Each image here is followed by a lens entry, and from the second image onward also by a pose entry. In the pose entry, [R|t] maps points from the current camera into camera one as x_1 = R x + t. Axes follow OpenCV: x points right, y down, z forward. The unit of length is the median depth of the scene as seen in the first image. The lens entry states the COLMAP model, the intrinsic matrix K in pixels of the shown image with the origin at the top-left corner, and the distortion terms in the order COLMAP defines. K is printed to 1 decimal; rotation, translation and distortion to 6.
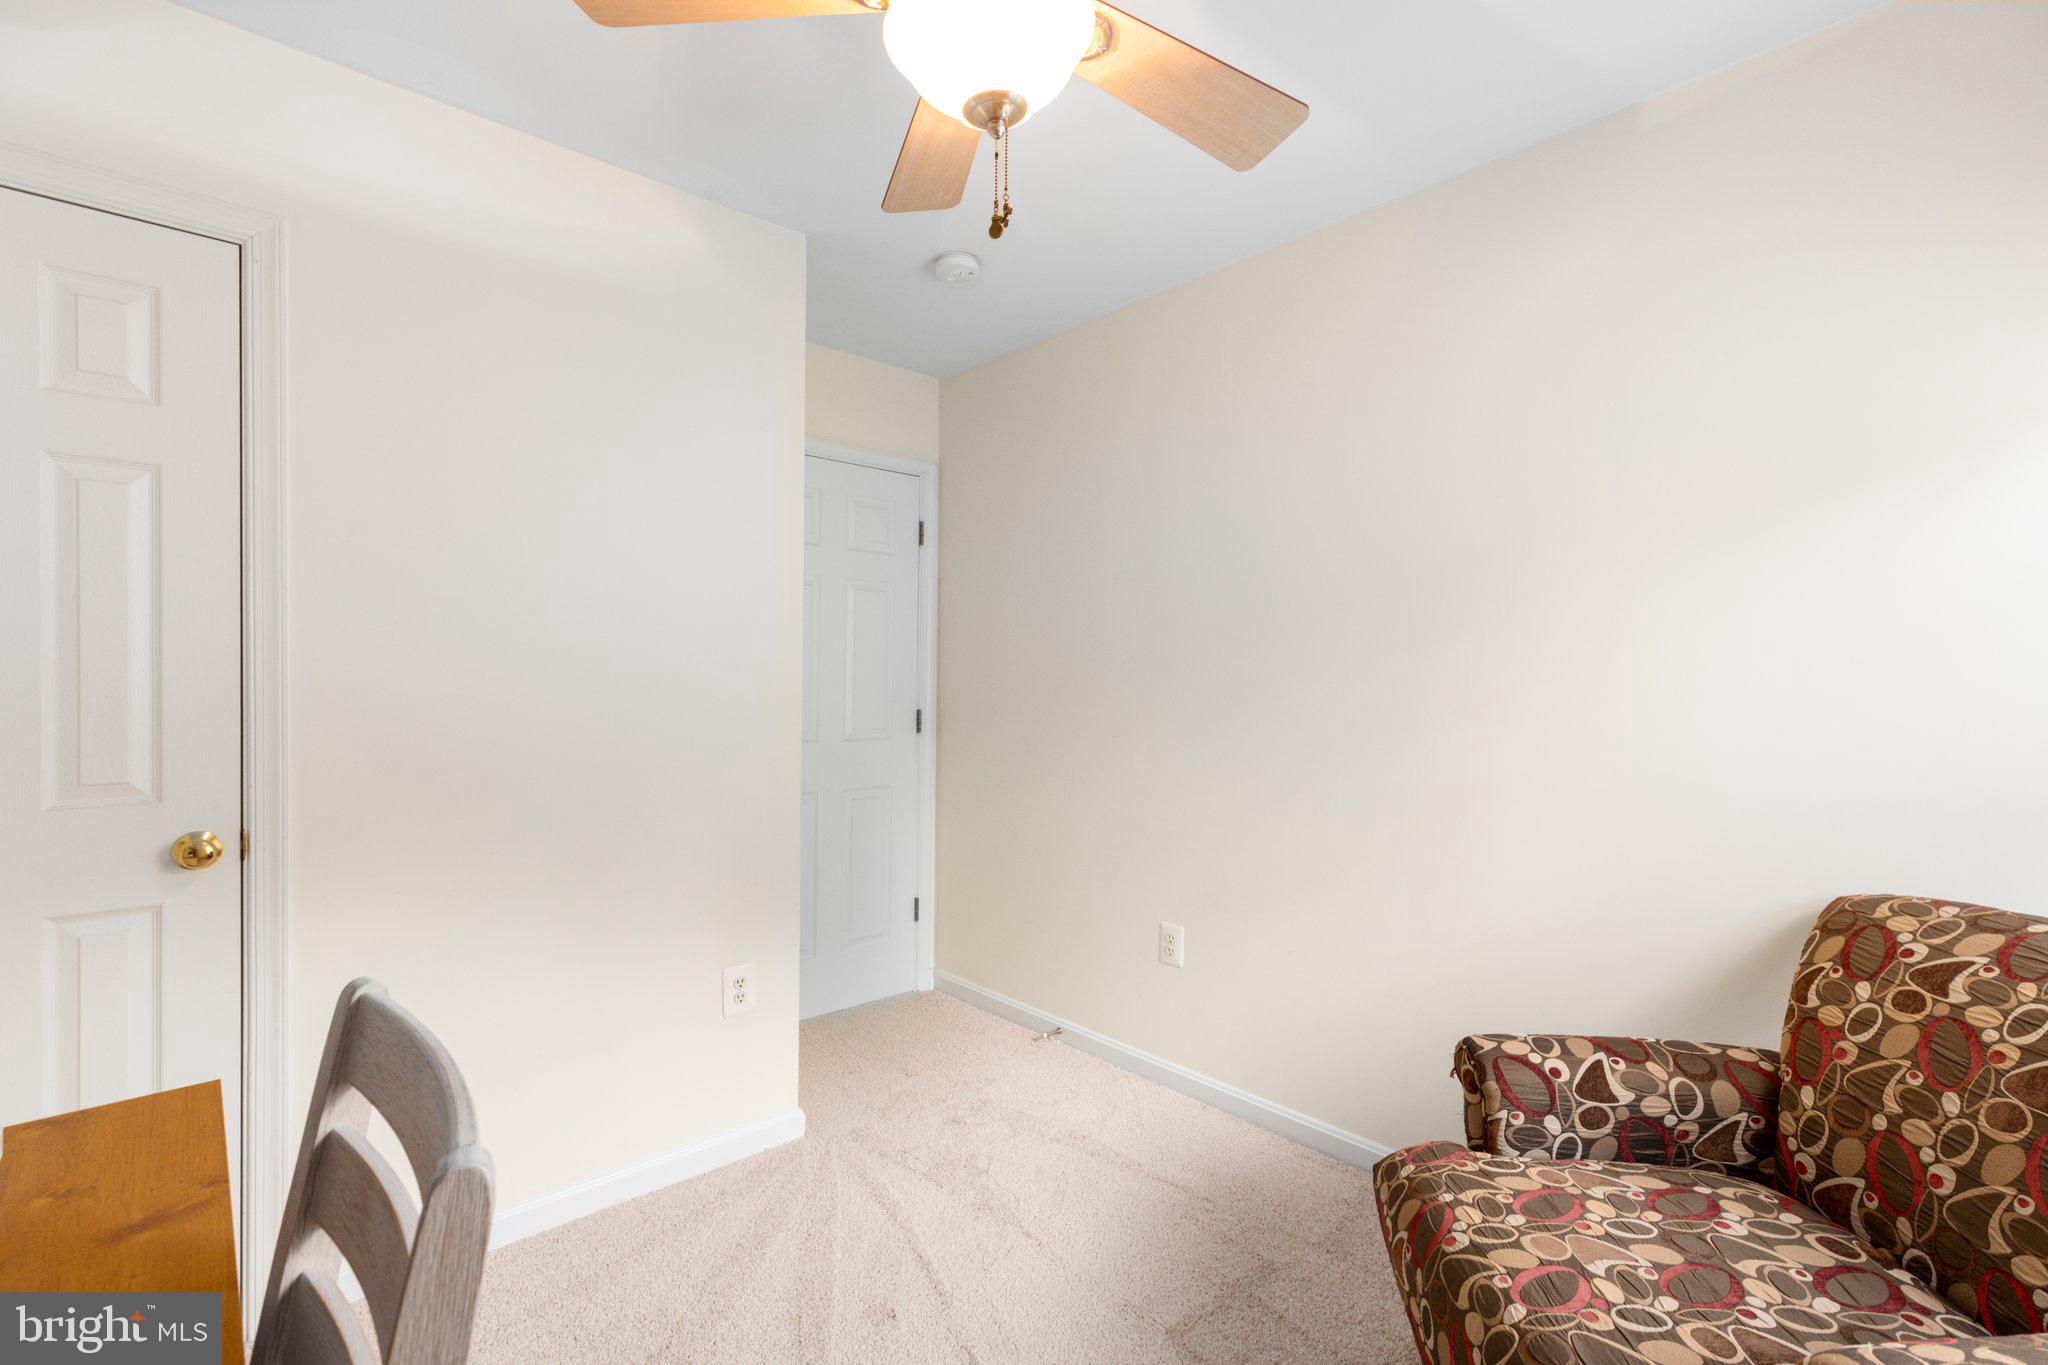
lens RADIAL K [[913.7, 0, 1022.2], [0, 913.7, 677.4], [0, 0, 1]] dist [0.002582, 0.000380]
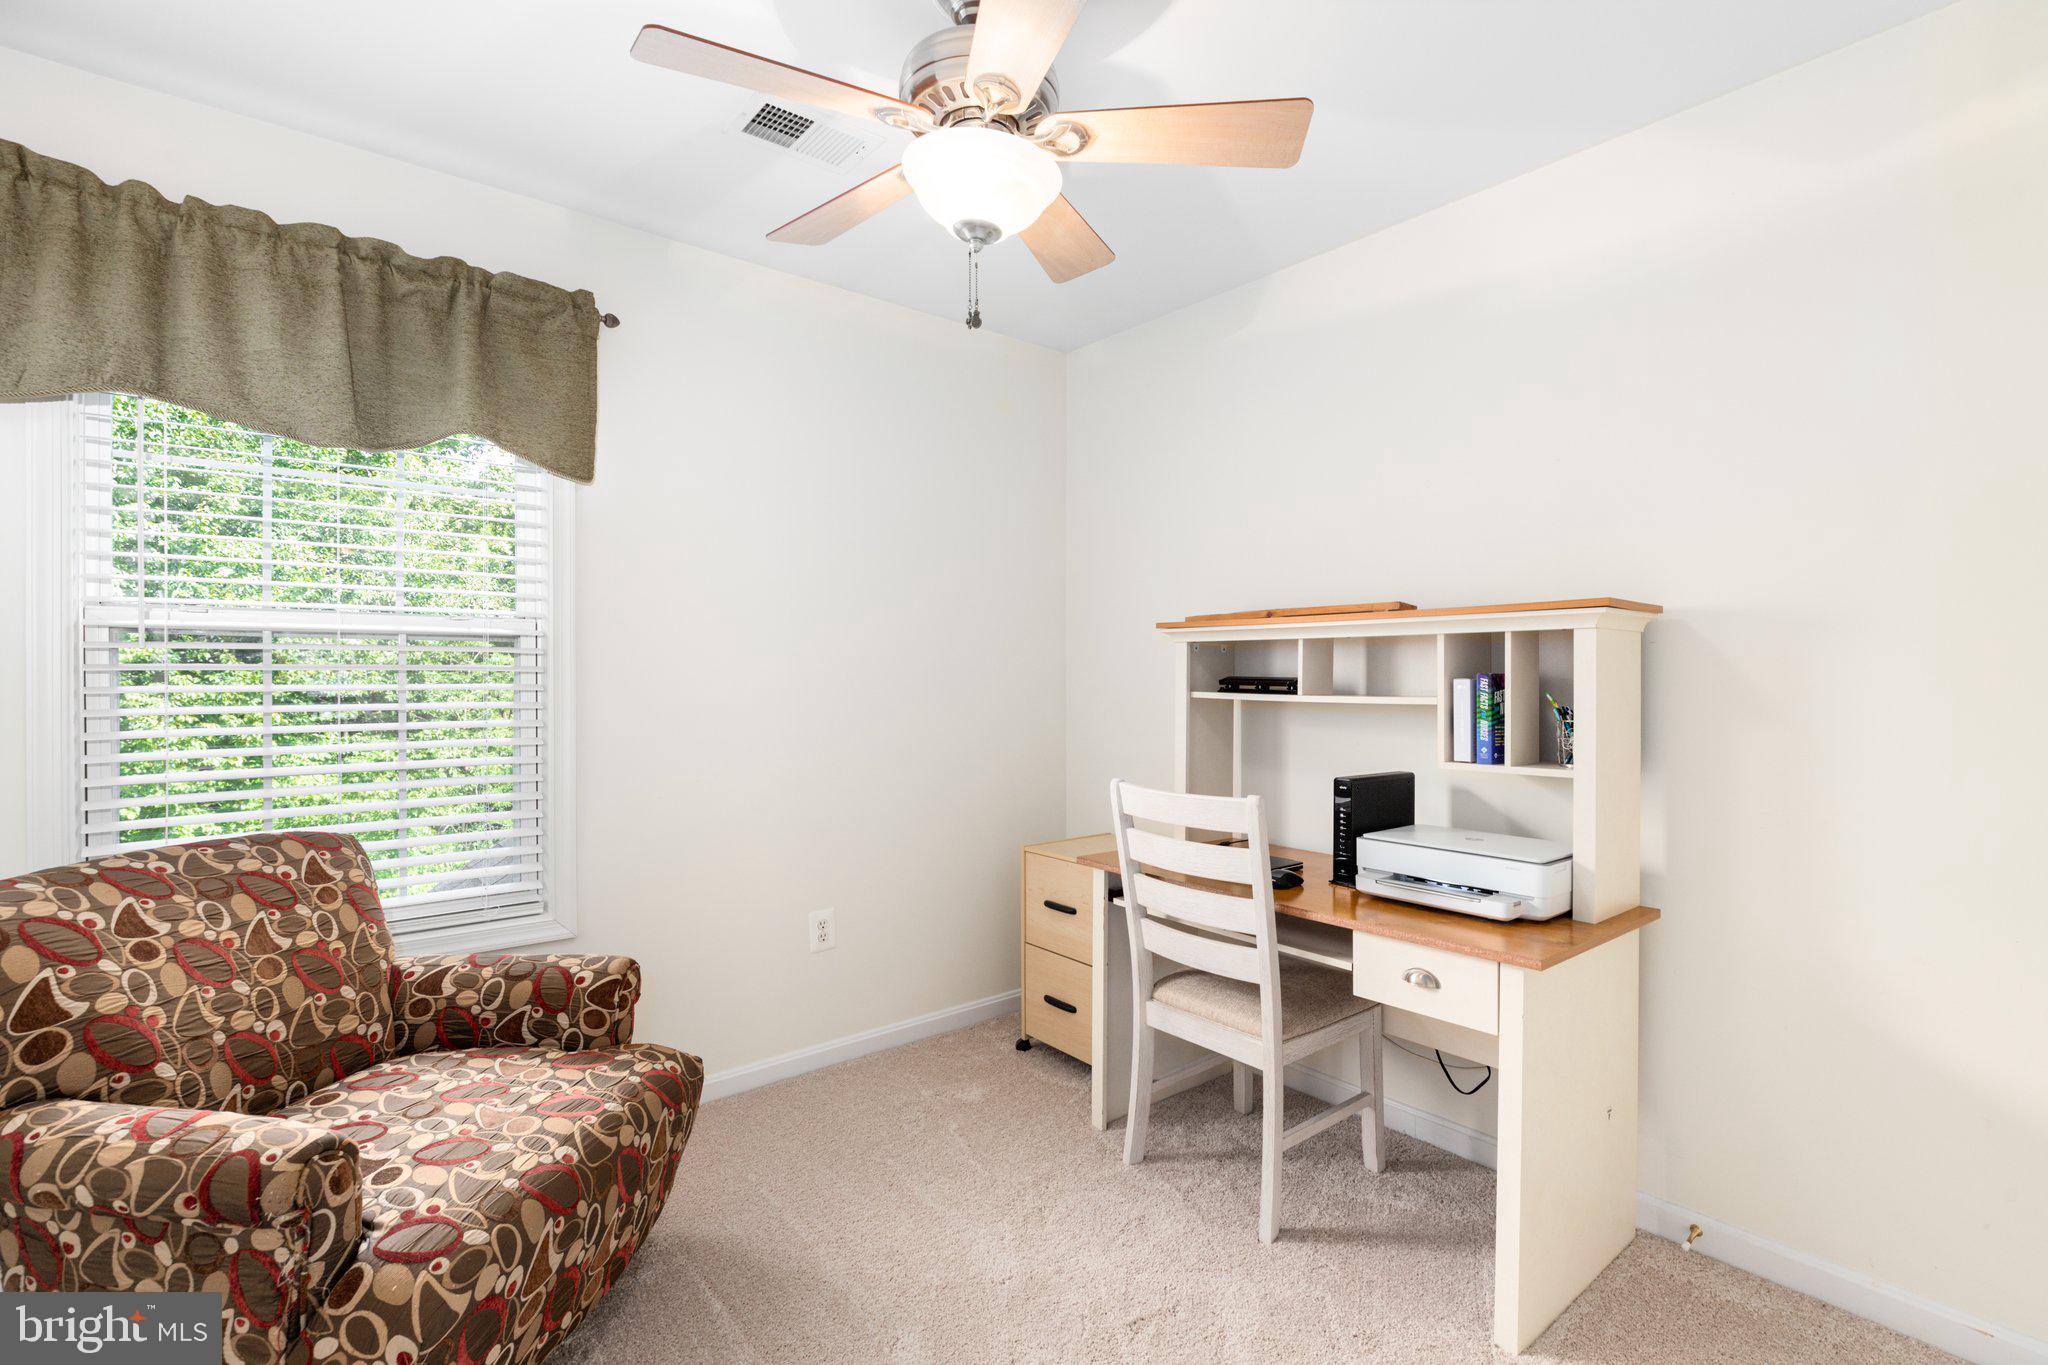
lens RADIAL K [[950.8, 0, 1024.0], [0, 950.8, 682.5], [0, 0, 1]] dist [-0.004270, -0.000409]
pose [[-0.998699, -0.007945, 0.050374, -0.158057], [-0.007581, 0.999944, 0.007406, 0.014367], [-0.050430, 0.007015, -0.998703, 2.251684]]
